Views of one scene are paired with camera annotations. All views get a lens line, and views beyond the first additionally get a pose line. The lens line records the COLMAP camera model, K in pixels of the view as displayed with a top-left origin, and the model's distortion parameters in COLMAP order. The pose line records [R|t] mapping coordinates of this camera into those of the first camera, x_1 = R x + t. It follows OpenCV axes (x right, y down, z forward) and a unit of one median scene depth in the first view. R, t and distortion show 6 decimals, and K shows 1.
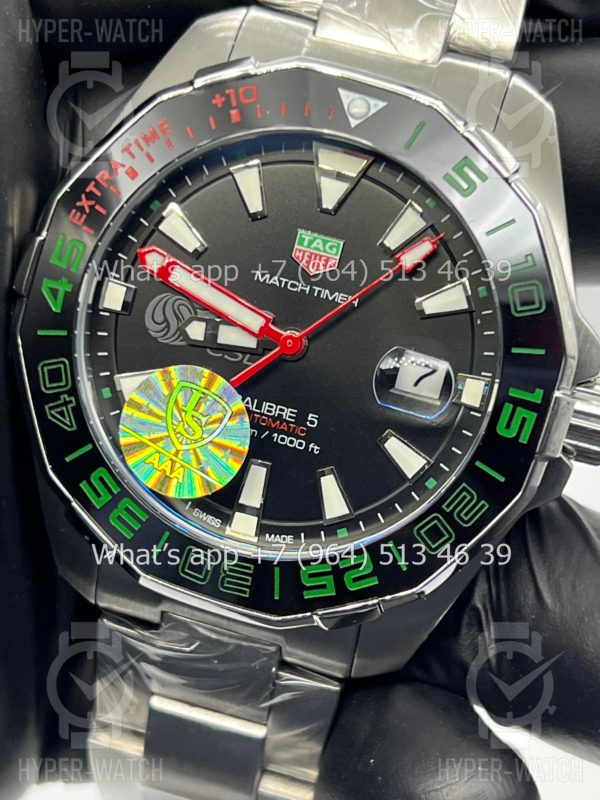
lens RADIAL K [[1853.3, 0, 299.1], [0, 1853.3, 399.9], [0, 0, 1]] dist [0.197927, 0.000000]
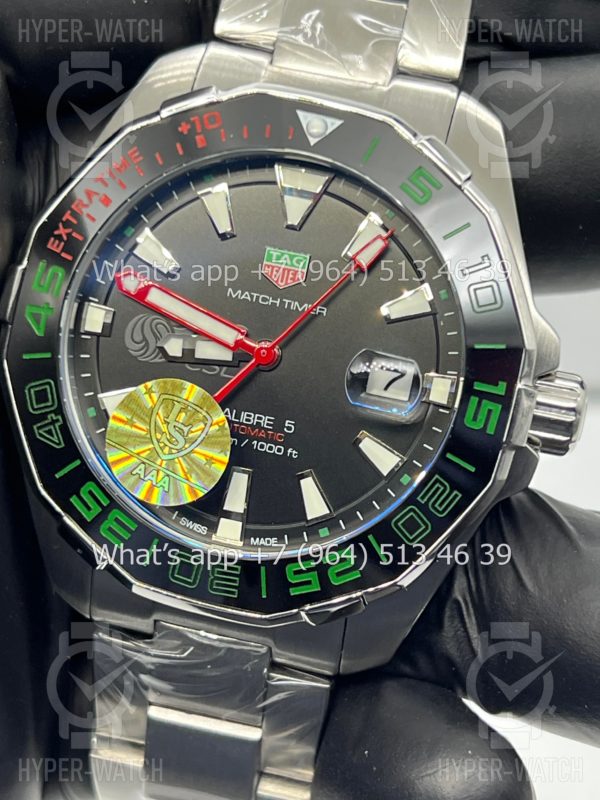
lens RADIAL K [[1853.3, 0, 303.6], [0, 1853.3, 396.3], [0, 0, 1]] dist [0.197927, 0.000000]
pose [[0.998461, -0.053731, 0.013716, 0.001726], [0.054417, 0.996956, -0.055840, 0.053196], [-0.010674, 0.056500, 0.998346, -0.047208]]
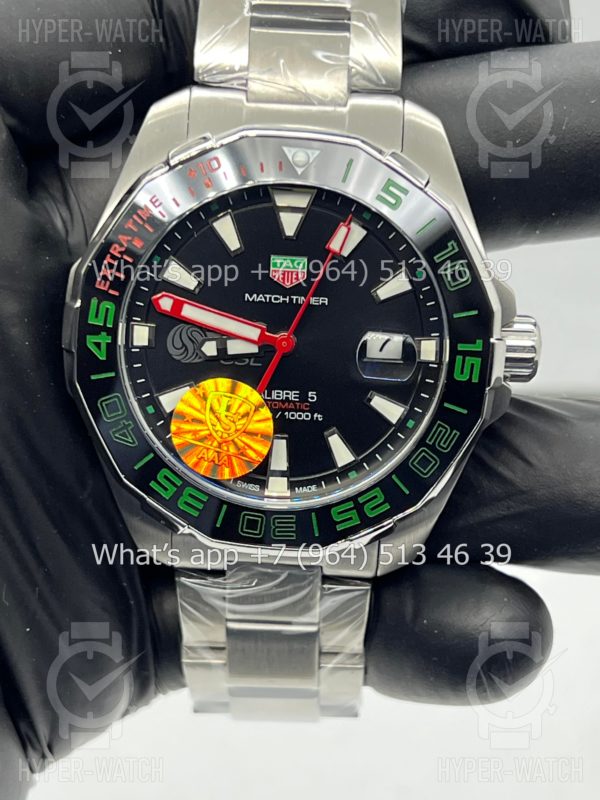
lens RADIAL K [[1853.3, 0, 299.5], [0, 1853.3, 399.1], [0, 0, 1]] dist [0.197927, 0.000000]
pose [[0.970658, -0.222341, 0.091585, -0.121749], [0.211520, 0.970630, 0.114614, -0.139020], [-0.114379, -0.091879, 0.989179, -0.290786]]
